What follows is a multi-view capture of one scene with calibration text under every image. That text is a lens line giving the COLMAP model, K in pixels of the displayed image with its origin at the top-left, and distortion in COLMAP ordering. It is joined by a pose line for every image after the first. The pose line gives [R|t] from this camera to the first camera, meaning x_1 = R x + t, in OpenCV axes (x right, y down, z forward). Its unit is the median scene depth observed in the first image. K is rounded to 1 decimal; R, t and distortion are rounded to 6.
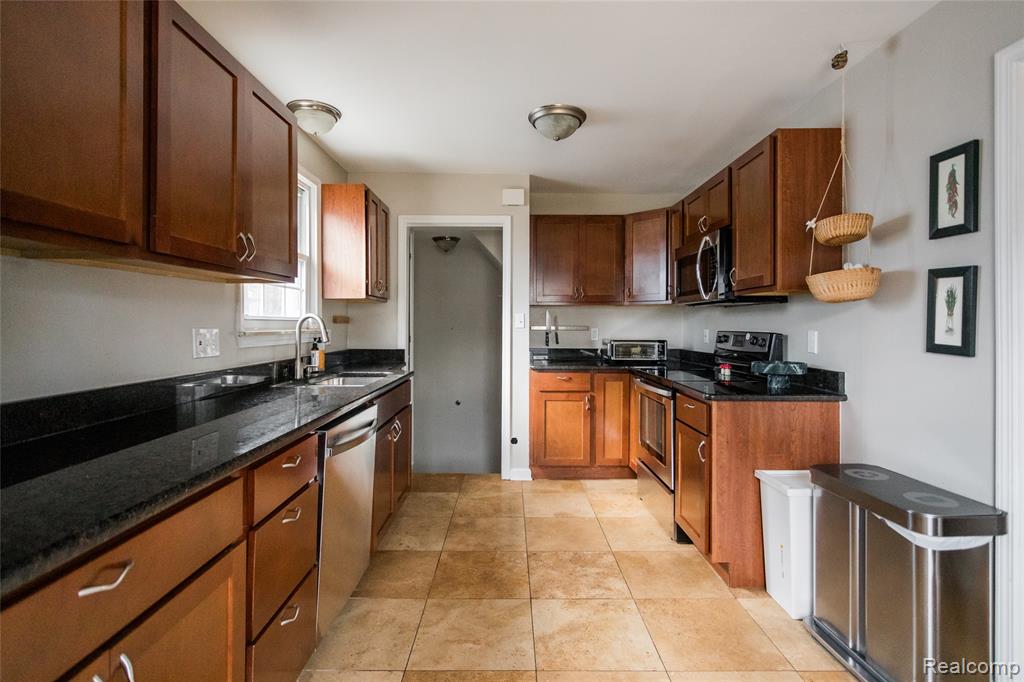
lens RADIAL K [[479.4, 0, 509.8], [0, 479.4, 318.0], [0, 0, 1]] dist [0.002853, 0.001617]
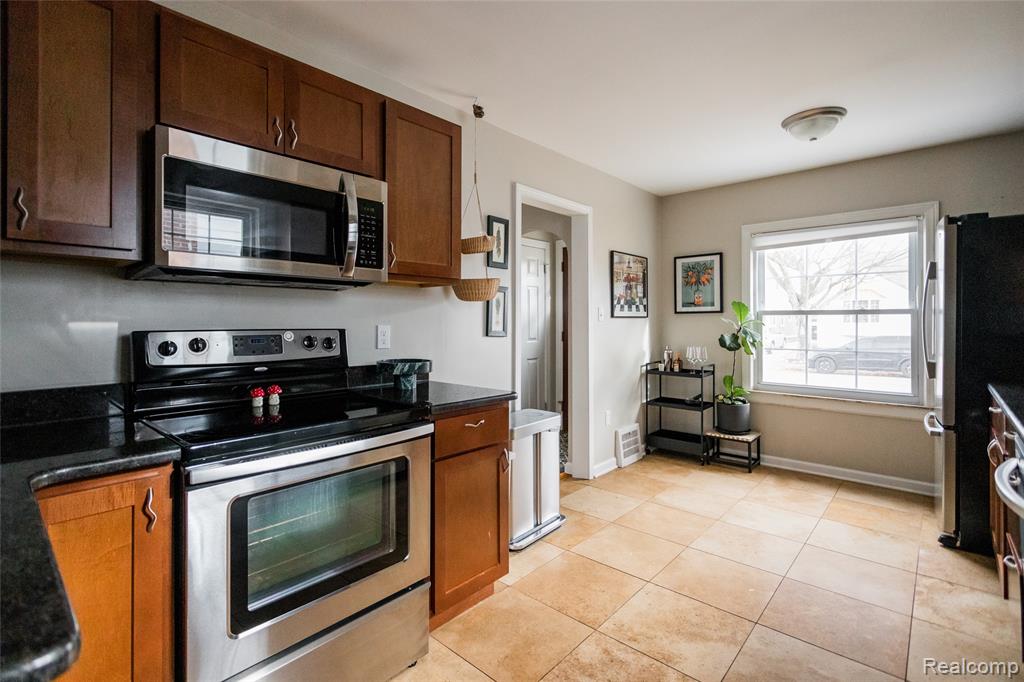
lens RADIAL K [[479.4, 0, 504.4], [0, 479.4, 326.0], [0, 0, 1]] dist [0.002853, 0.001617]
pose [[-0.739144, -0.017960, 0.673308, -0.172940], [-0.018490, 0.999809, 0.006371, 0.017436], [-0.673294, -0.007740, -0.739335, 1.493684]]
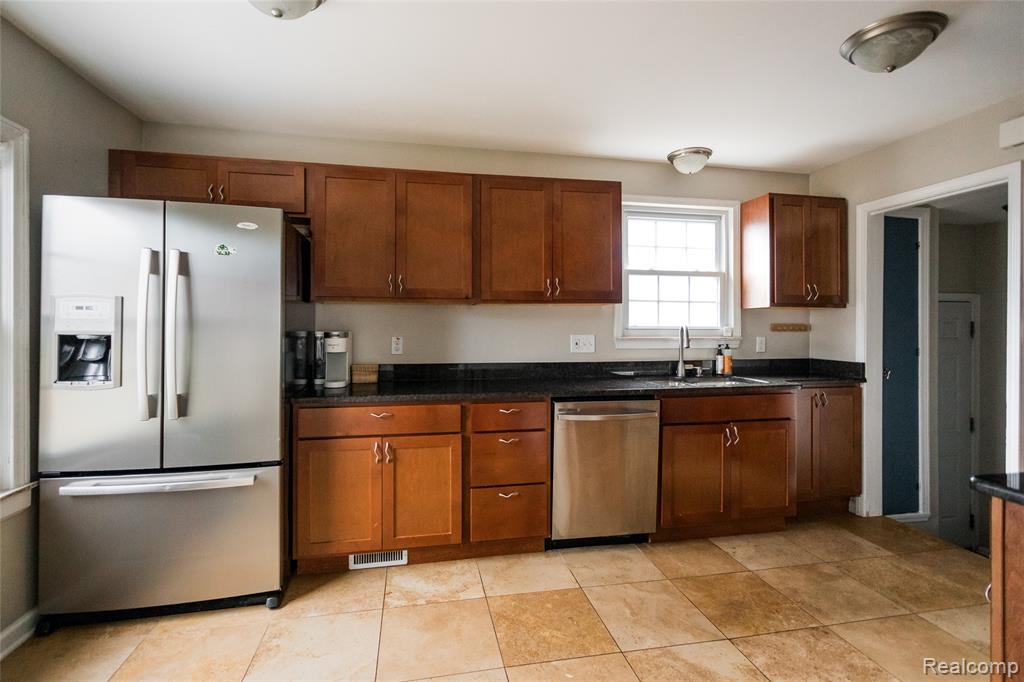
lens RADIAL K [[479.4, 0, 531.8], [0, 479.4, 326.7], [0, 0, 1]] dist [0.002853, 0.001617]
pose [[0.225825, -0.001630, -0.974166, 0.708884], [0.008457, 0.999964, 0.000287, -0.005924], [0.974131, -0.008303, 0.225831, 0.369308]]
